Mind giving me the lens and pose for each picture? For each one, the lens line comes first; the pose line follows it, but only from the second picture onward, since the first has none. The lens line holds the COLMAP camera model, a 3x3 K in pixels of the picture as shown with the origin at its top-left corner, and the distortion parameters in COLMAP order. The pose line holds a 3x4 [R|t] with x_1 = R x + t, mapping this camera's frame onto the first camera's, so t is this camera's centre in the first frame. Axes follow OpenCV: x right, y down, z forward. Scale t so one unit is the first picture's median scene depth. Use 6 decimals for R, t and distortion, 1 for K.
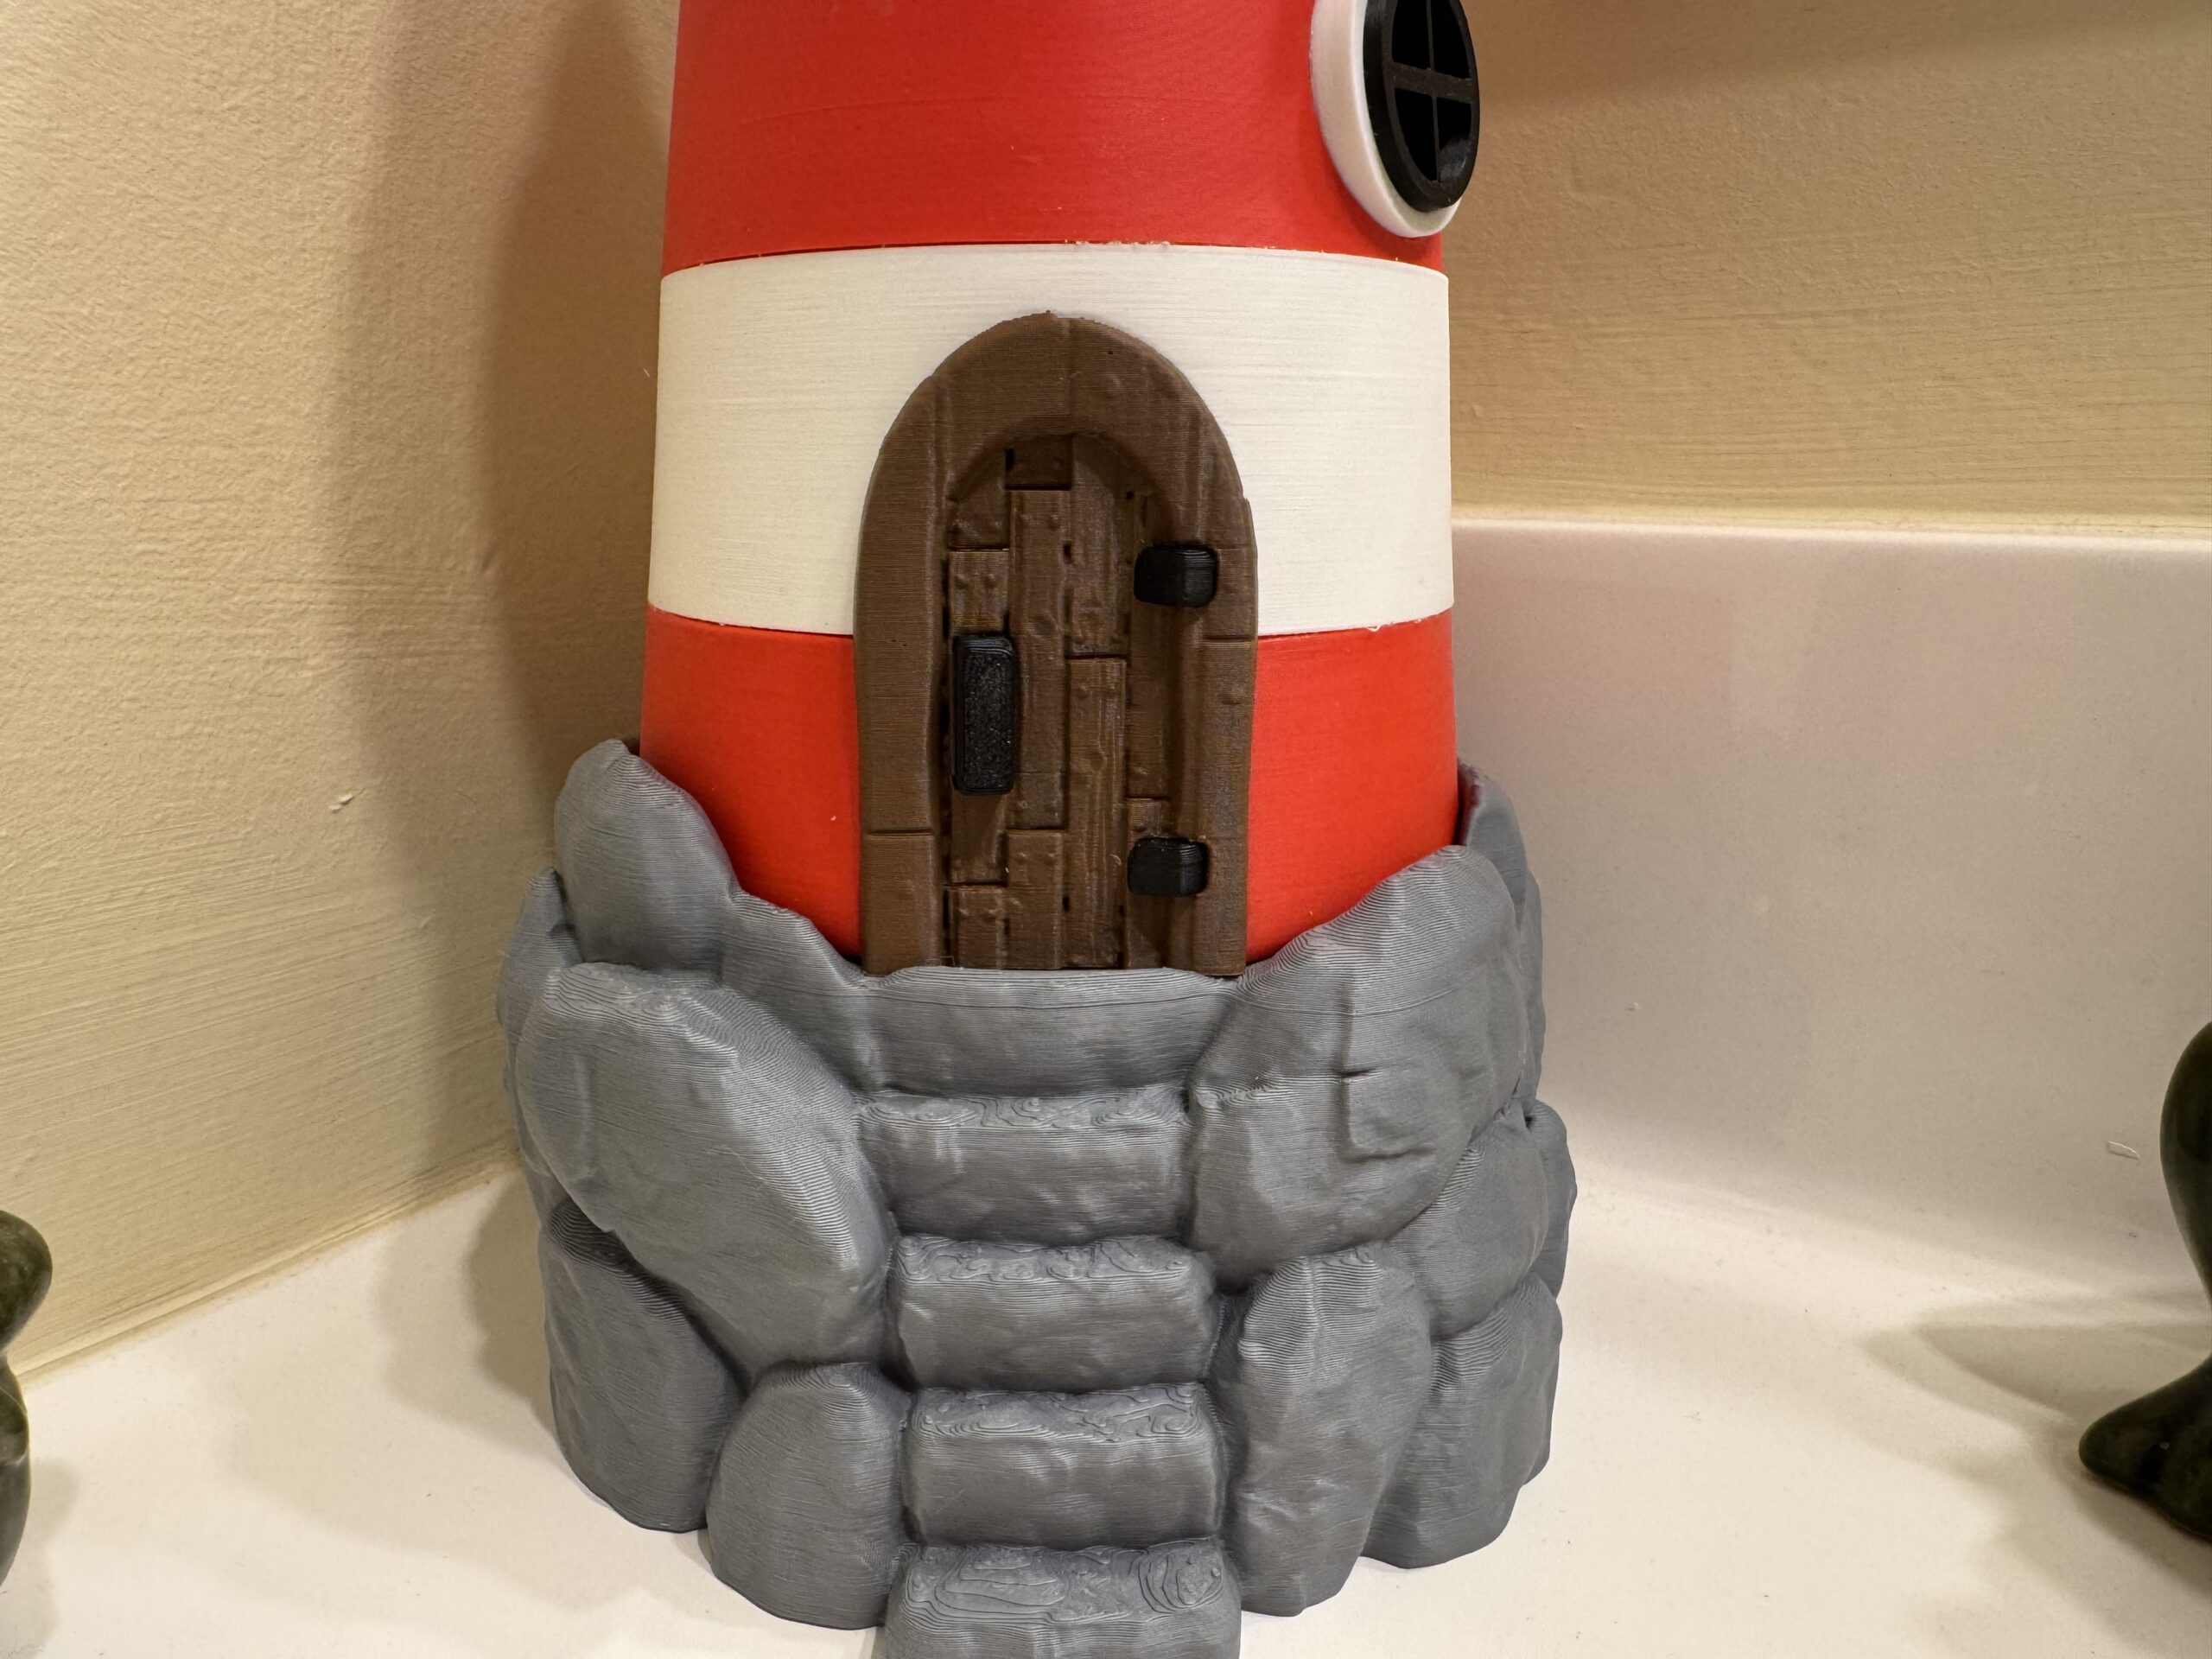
lens RADIAL K [[1582.1, 0, 1011.0], [0, 1582.1, 828.0], [0, 0, 1]] dist [-0.038106, -0.007142]
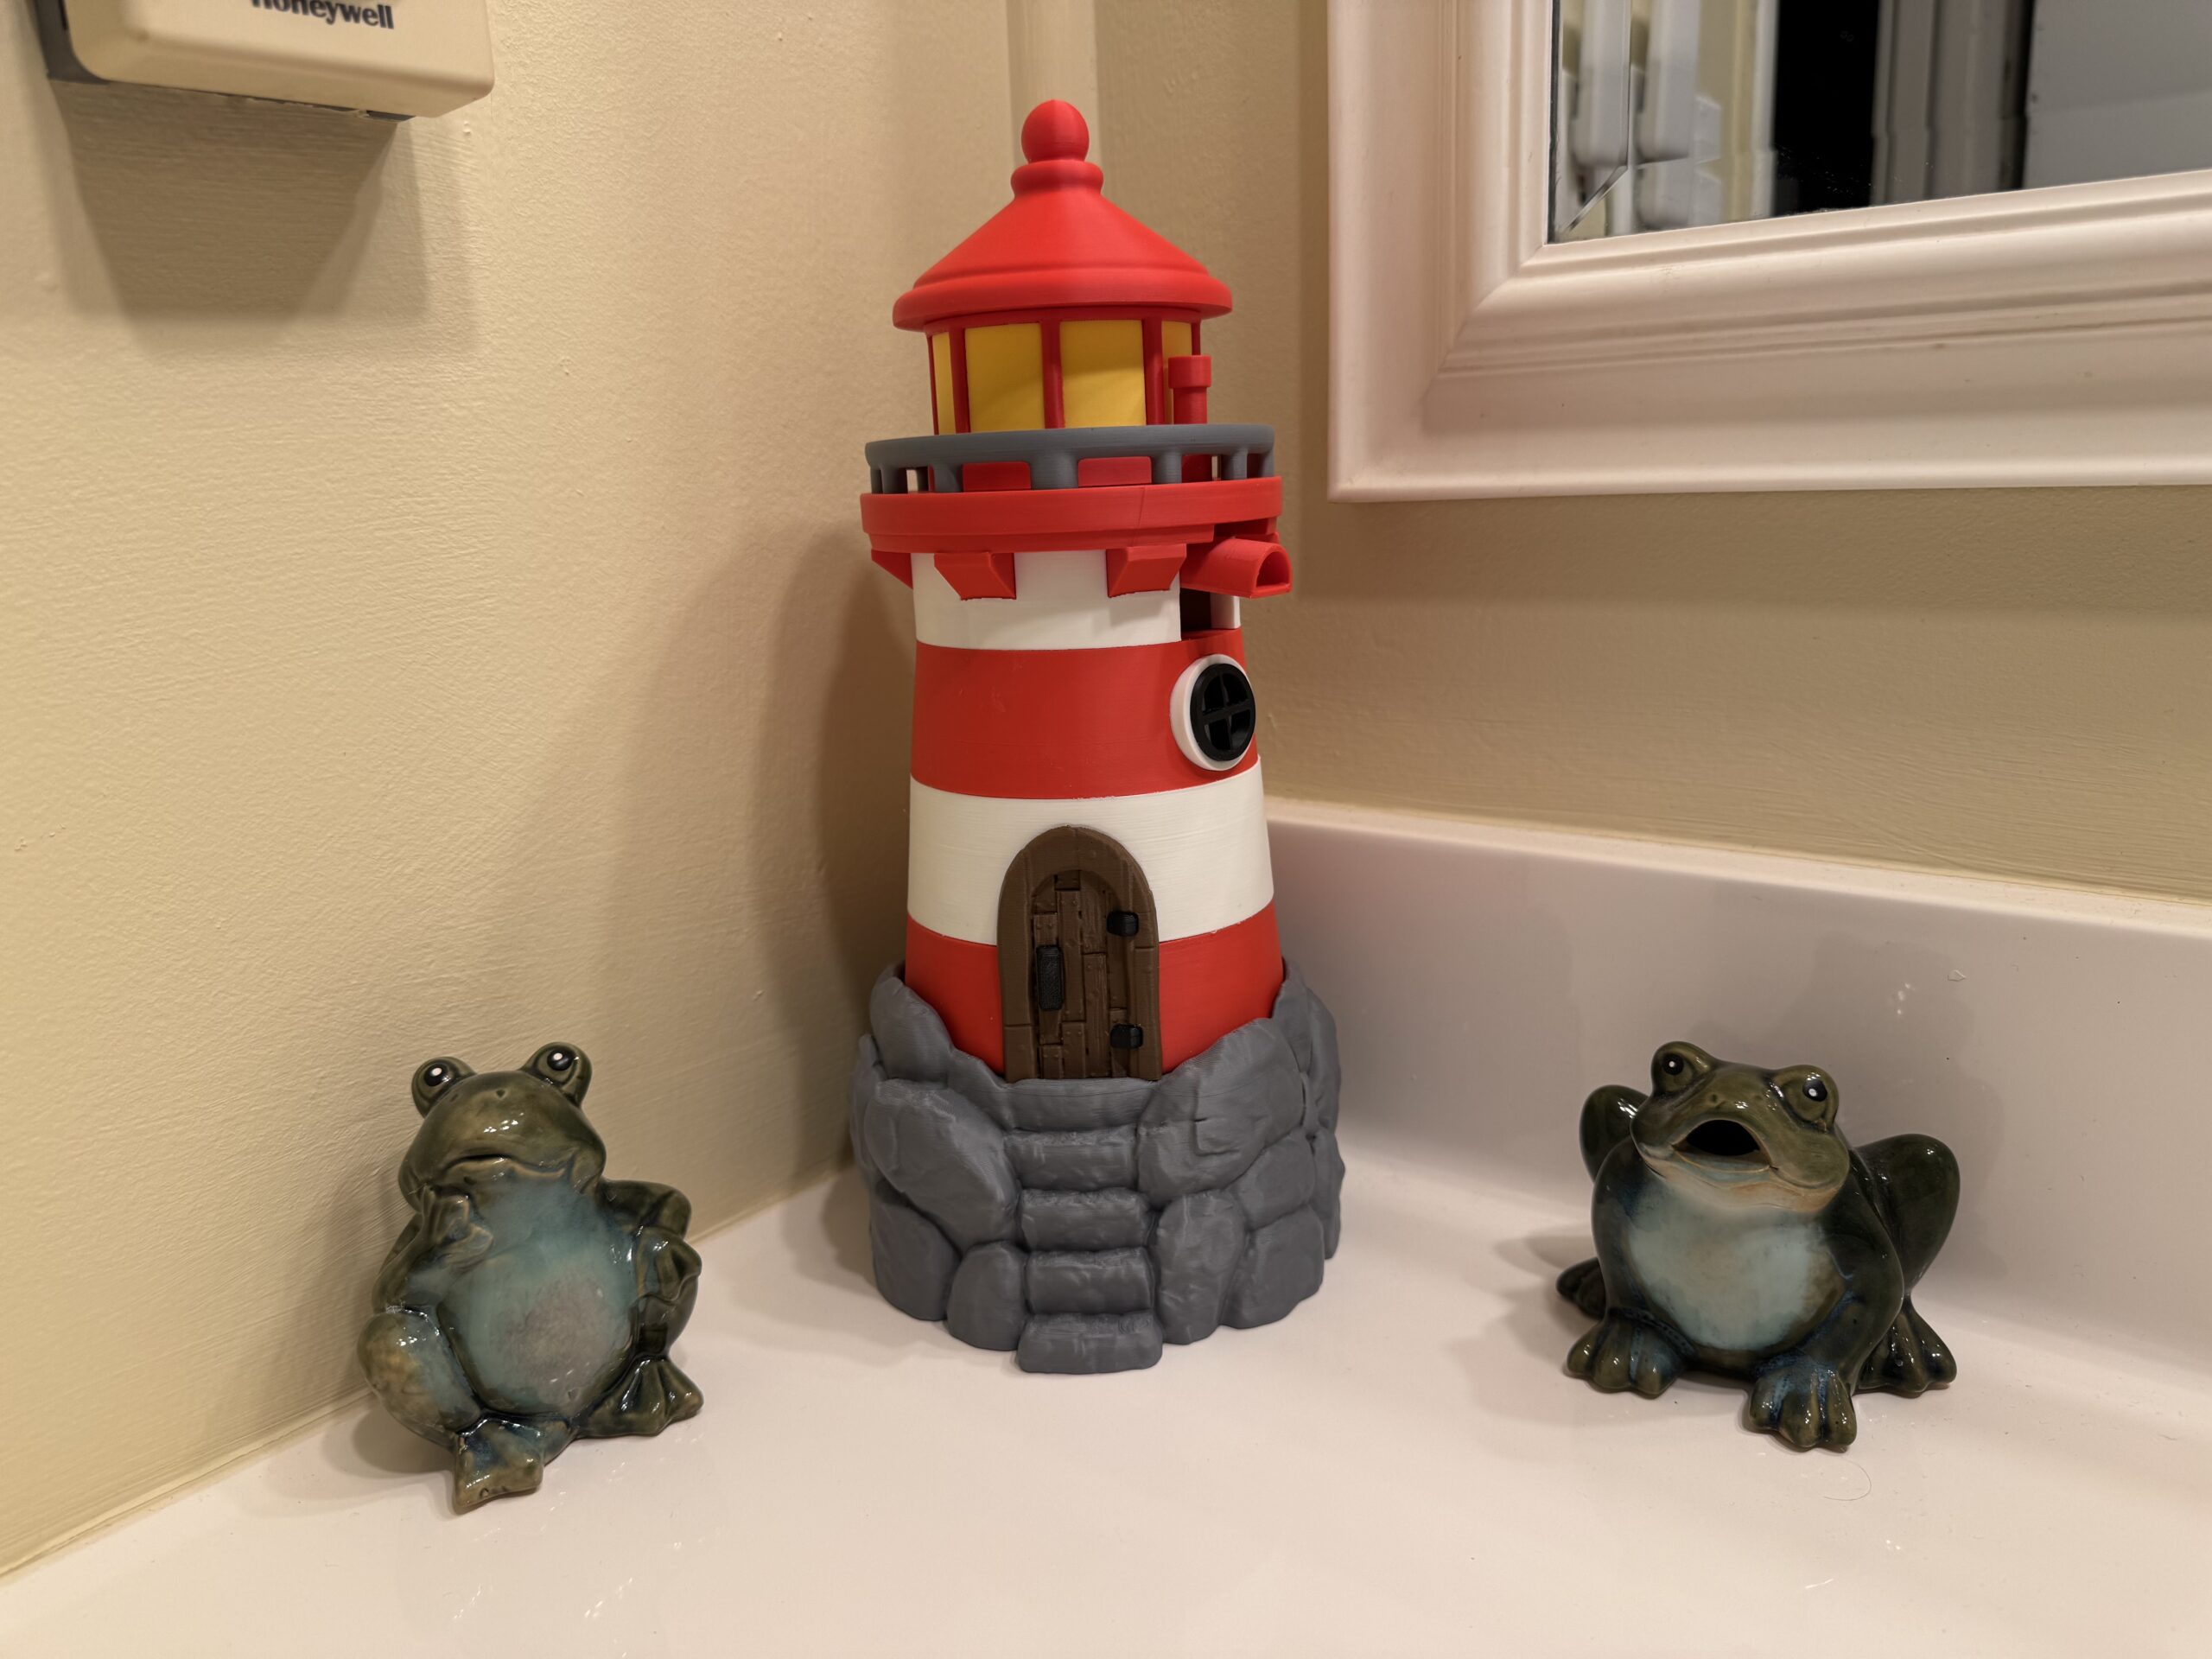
lens RADIAL K [[1582.1, 0, 1102.8], [0, 1582.1, 768.6], [0, 0, 1]] dist [-0.038106, -0.007142]
pose [[0.997963, -0.033171, -0.054489, 0.211264], [0.030230, 0.998086, -0.053942, -0.262176], [0.056174, 0.052185, 0.997056, -1.485089]]
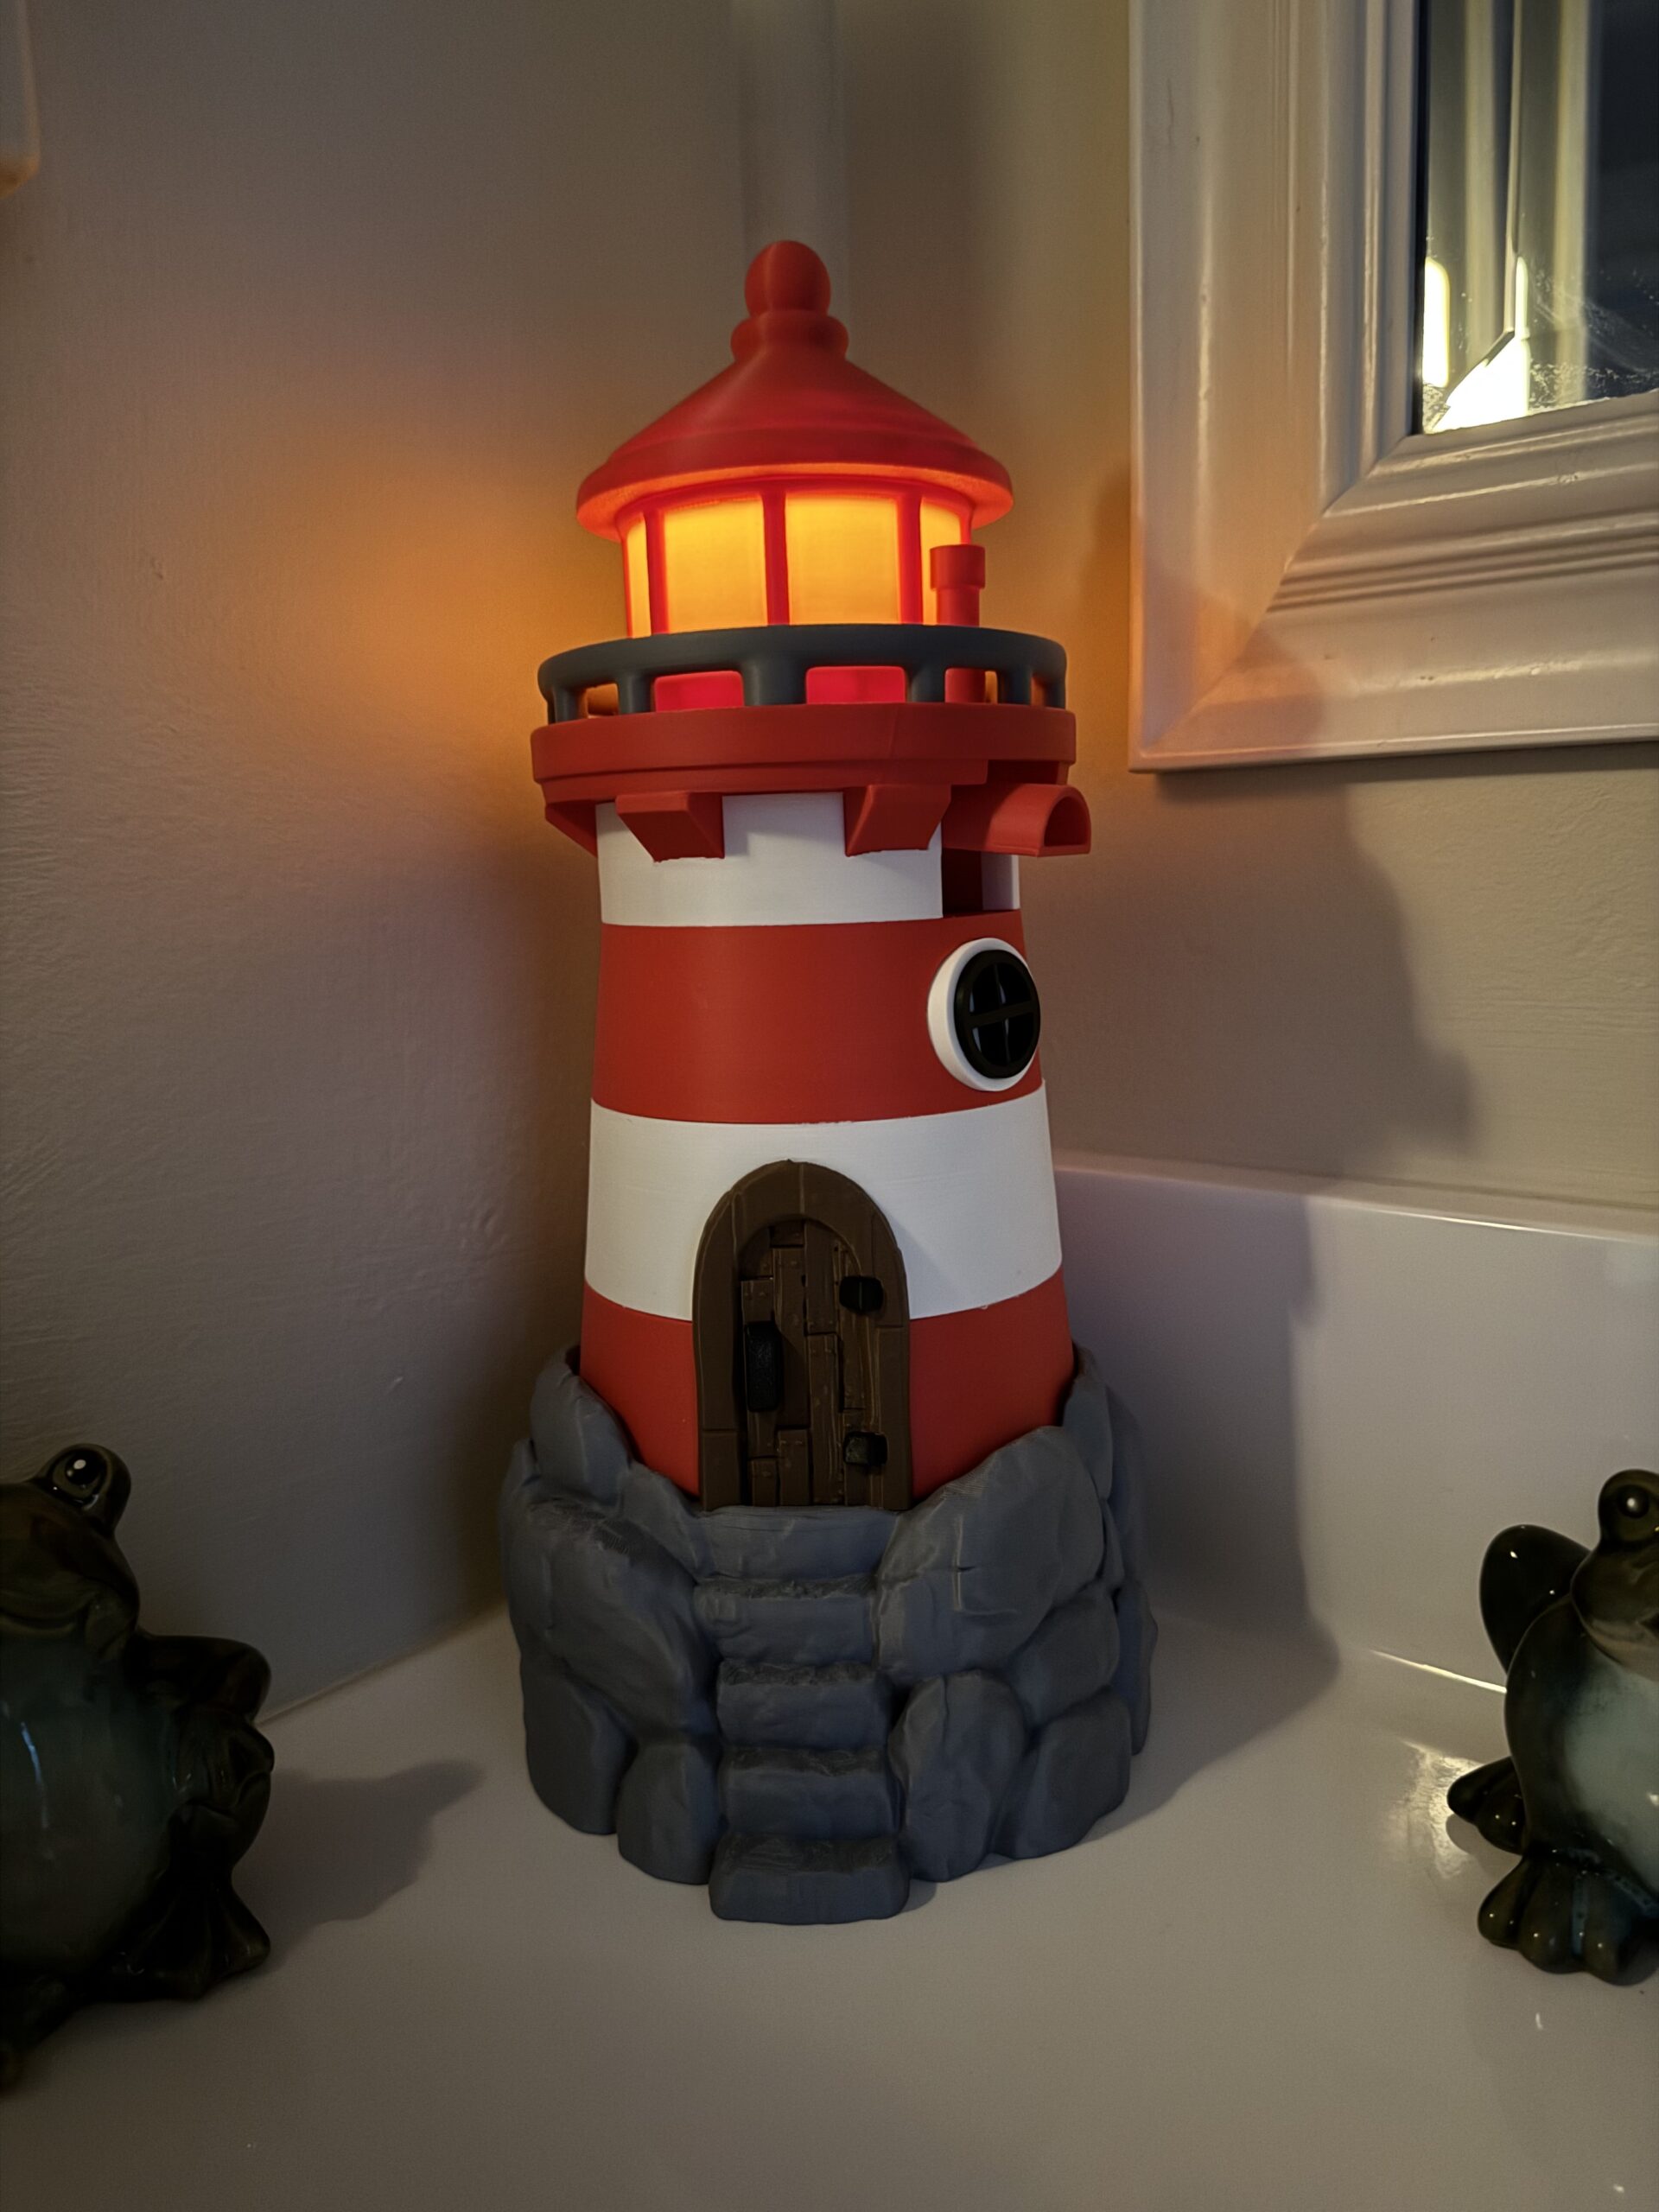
lens RADIAL K [[1582.1, 0, 841.7], [0, 1582.1, 1046.5], [0, 0, 1]] dist [-0.038106, -0.007142]
pose [[0.996567, -0.026931, -0.078292, 0.228650], [0.017265, 0.992427, -0.121615, -0.214685], [0.080975, 0.119846, 0.989485, -0.844945]]
